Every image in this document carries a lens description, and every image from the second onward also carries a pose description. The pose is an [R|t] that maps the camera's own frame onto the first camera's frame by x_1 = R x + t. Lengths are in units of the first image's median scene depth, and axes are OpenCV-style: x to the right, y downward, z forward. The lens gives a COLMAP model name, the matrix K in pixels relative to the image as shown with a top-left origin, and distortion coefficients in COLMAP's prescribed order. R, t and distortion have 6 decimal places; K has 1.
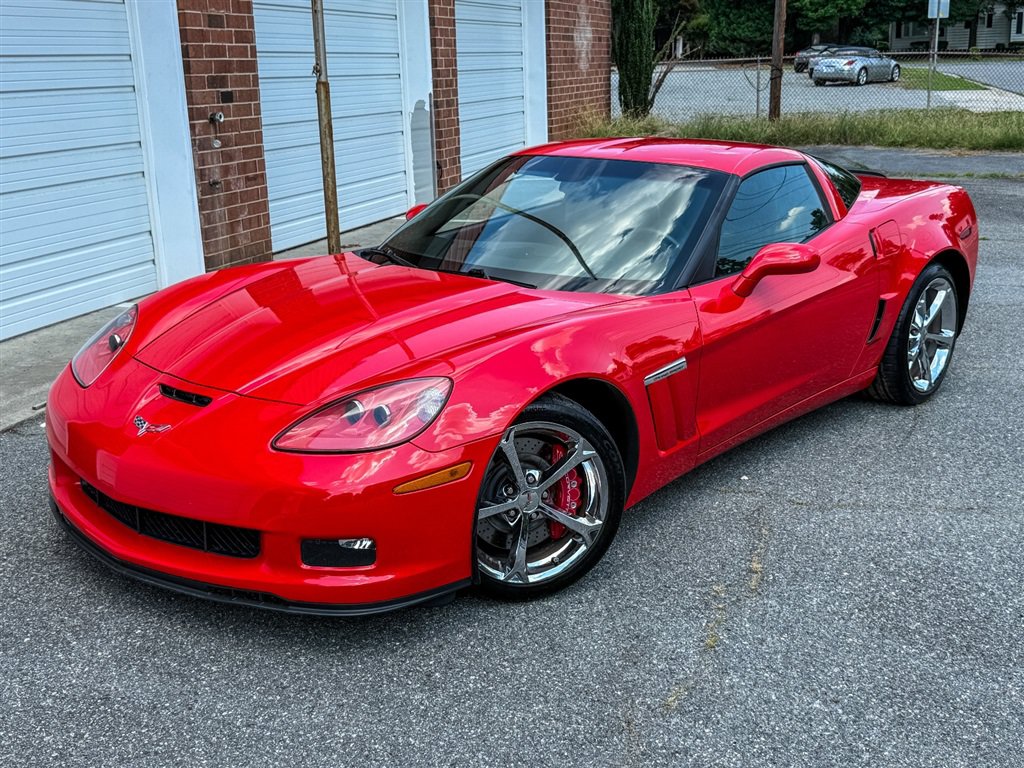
lens RADIAL K [[1180.9, 0, 511.2], [0, 1180.9, 386.5], [0, 0, 1]] dist [0.214263, -0.533601]
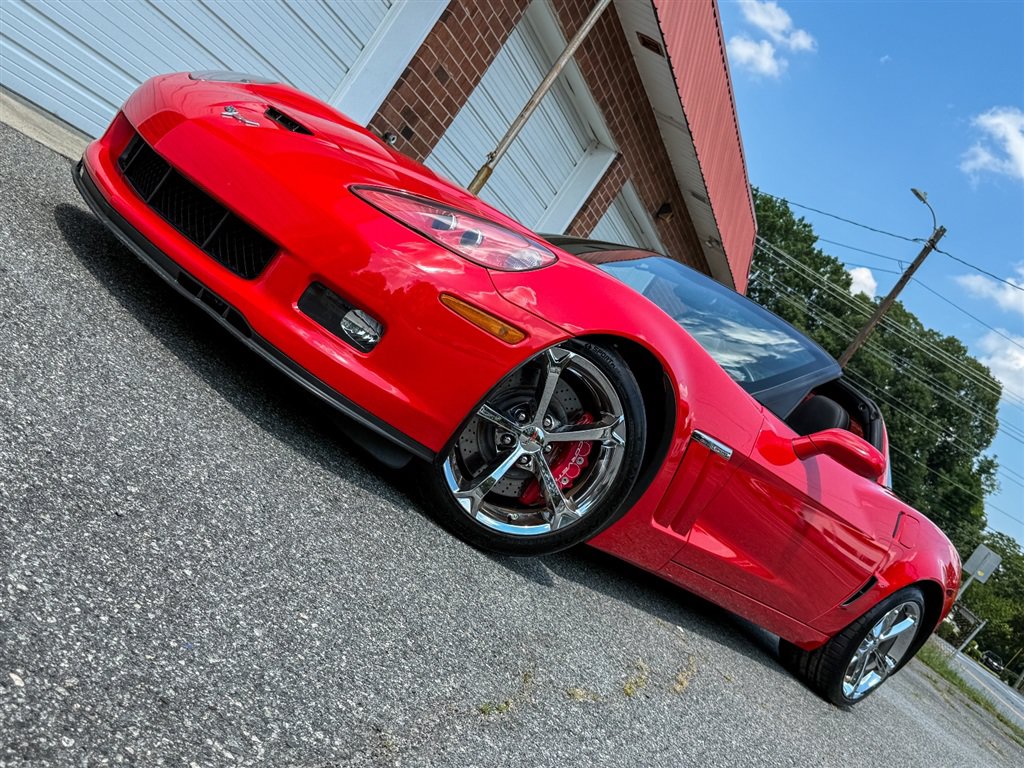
lens RADIAL K [[1018.9, 0, 517.8], [0, 1018.9, 381.3], [0, 0, 1]] dist [0.204466, -0.494793]
pose [[0.803081, 0.595633, -0.016803, -0.002658], [-0.582274, 0.778456, -0.234443, 0.103507], [-0.126562, 0.198061, 0.971985, 0.113012]]
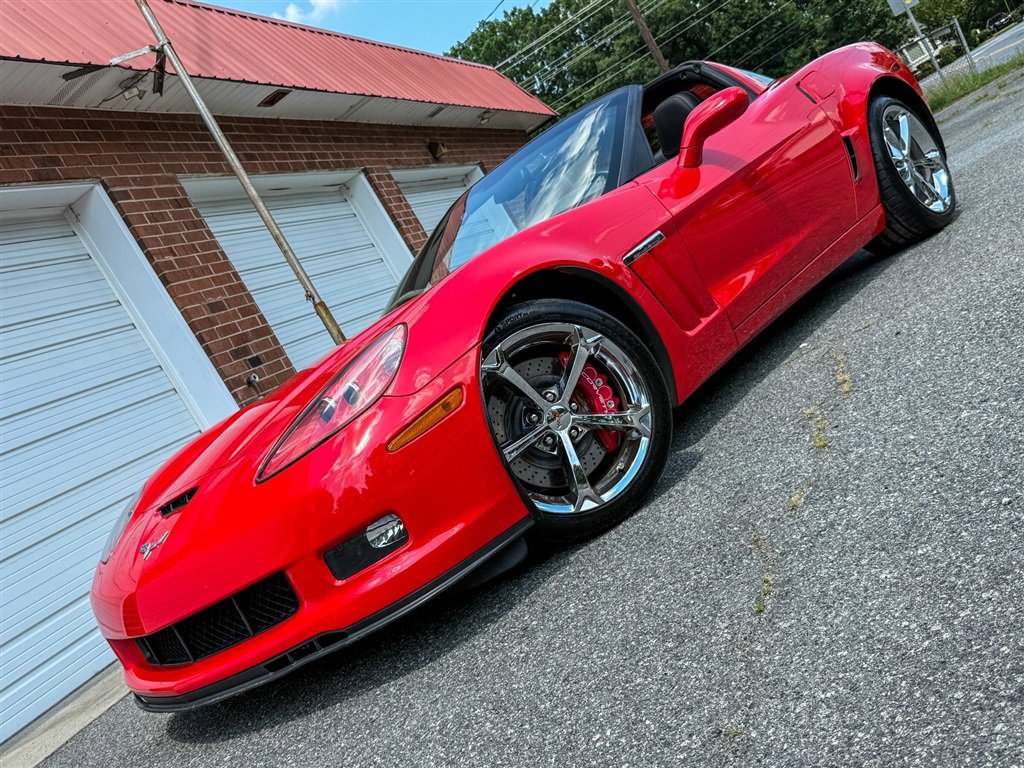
lens RADIAL K [[1019.4, 0, 509.0], [0, 1019.4, 387.8], [0, 0, 1]] dist [0.211785, -0.526634]
pose [[0.875021, -0.480343, -0.060082, 0.016429], [0.459366, 0.863073, -0.209973, 0.092581], [0.152714, 0.156131, 0.975859, 0.107682]]
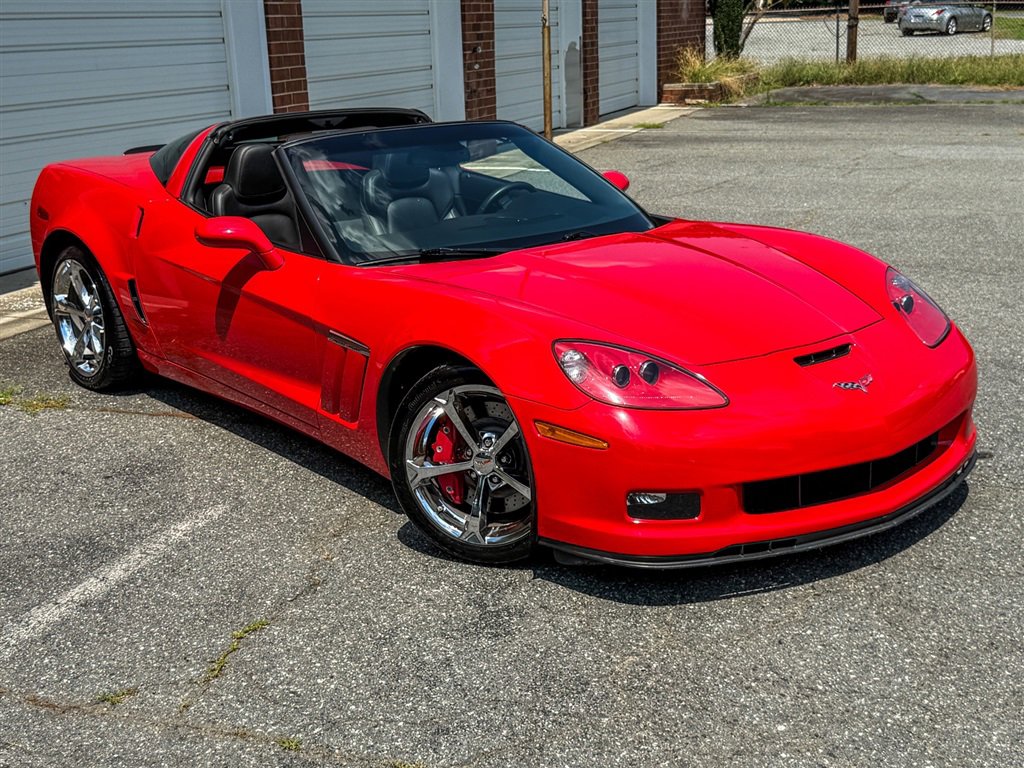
lens RADIAL K [[1408.1, 0, 511.2], [0, 1408.1, 385.1], [0, 0, 1]] dist [0.213200, -0.501034]
pose [[0.999515, 0.003488, -0.030954, -0.141105], [-0.003814, 0.999938, -0.010486, 0.238779], [0.030916, 0.010599, 0.999466, -0.872490]]
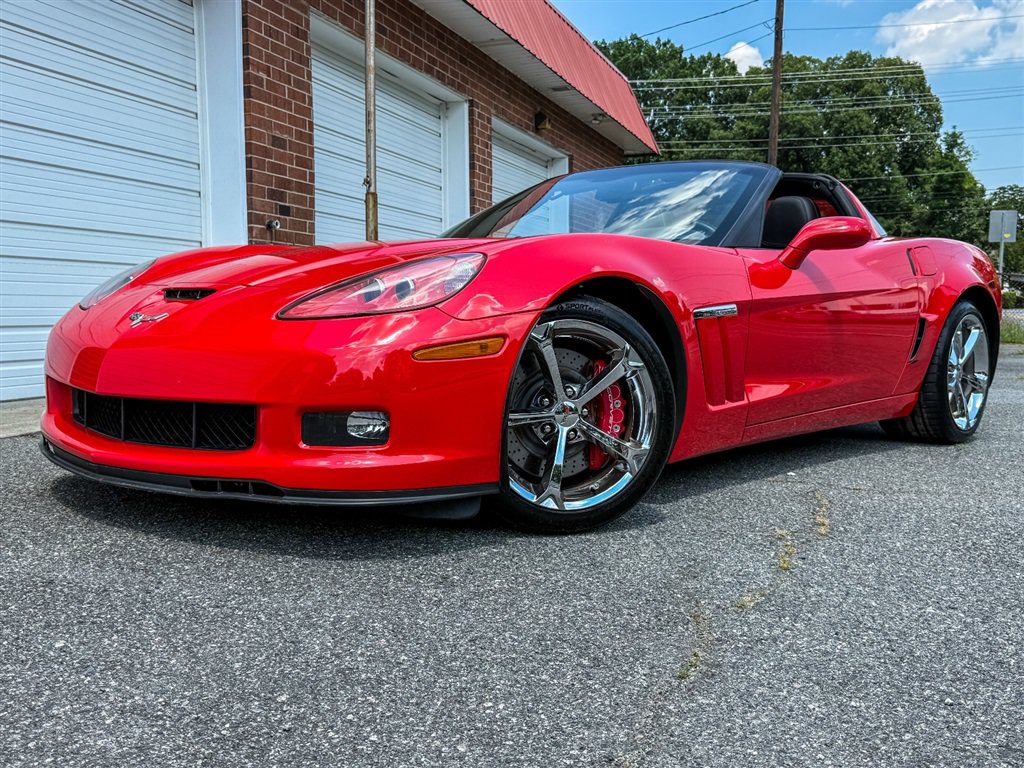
lens RADIAL K [[1018.9, 0, 517.8], [0, 1018.9, 381.3], [0, 0, 1]] dist [0.204466, -0.494793]
pose [[0.999479, 0.029189, -0.013740, -0.004996], [-0.031311, 0.980256, -0.195236, 0.093815], [0.007770, 0.195564, 0.980660, 0.106141]]
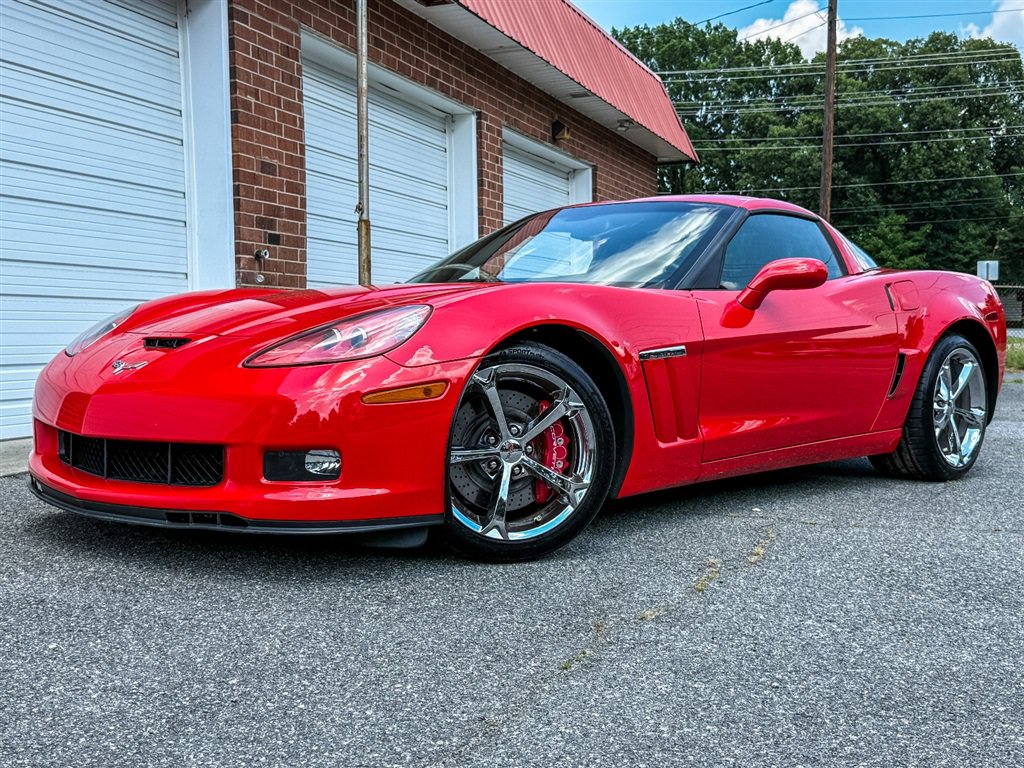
lens RADIAL K [[1180.9, 0, 511.2], [0, 1180.9, 386.5], [0, 0, 1]] dist [0.214263, -0.533601]
pose [[0.998446, 0.021892, -0.051239, 0.026402], [-0.032577, 0.975391, -0.218064, 0.107032], [0.045204, 0.219395, 0.974588, 0.026312]]
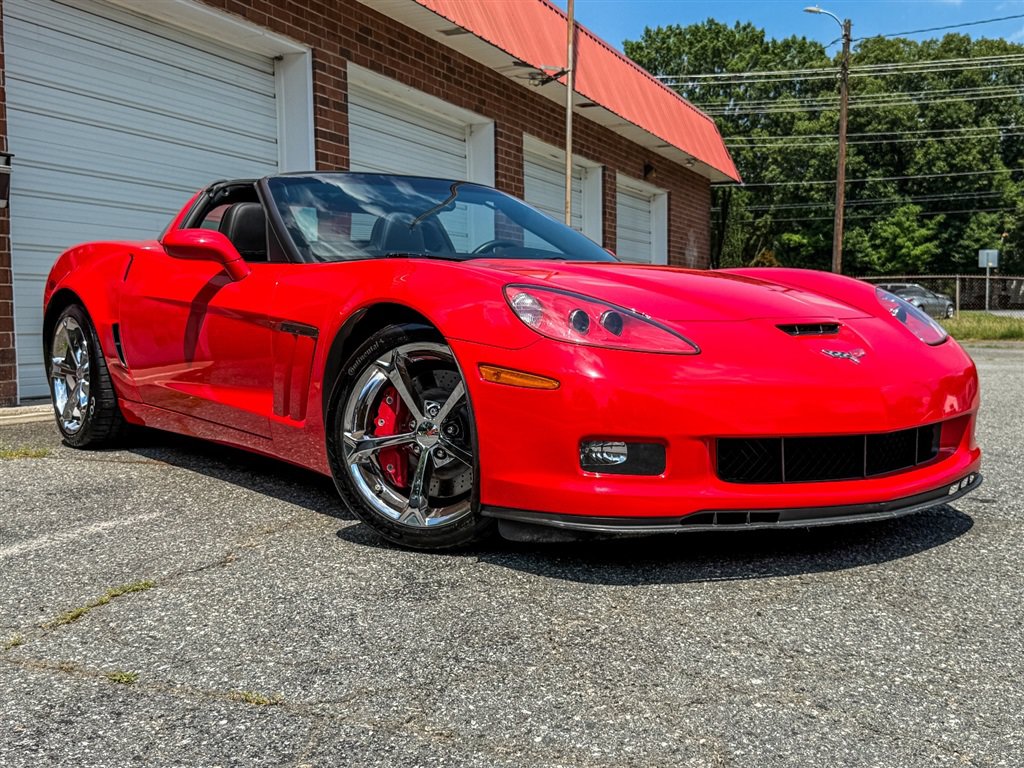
lens RADIAL K [[1180.9, 0, 511.2], [0, 1180.9, 386.5], [0, 0, 1]] dist [0.214263, -0.533601]
pose [[0.997427, 0.024195, -0.067487, -0.114264], [-0.037466, 0.978476, -0.202932, 0.323576], [0.061125, 0.204938, 0.976865, -0.737494]]
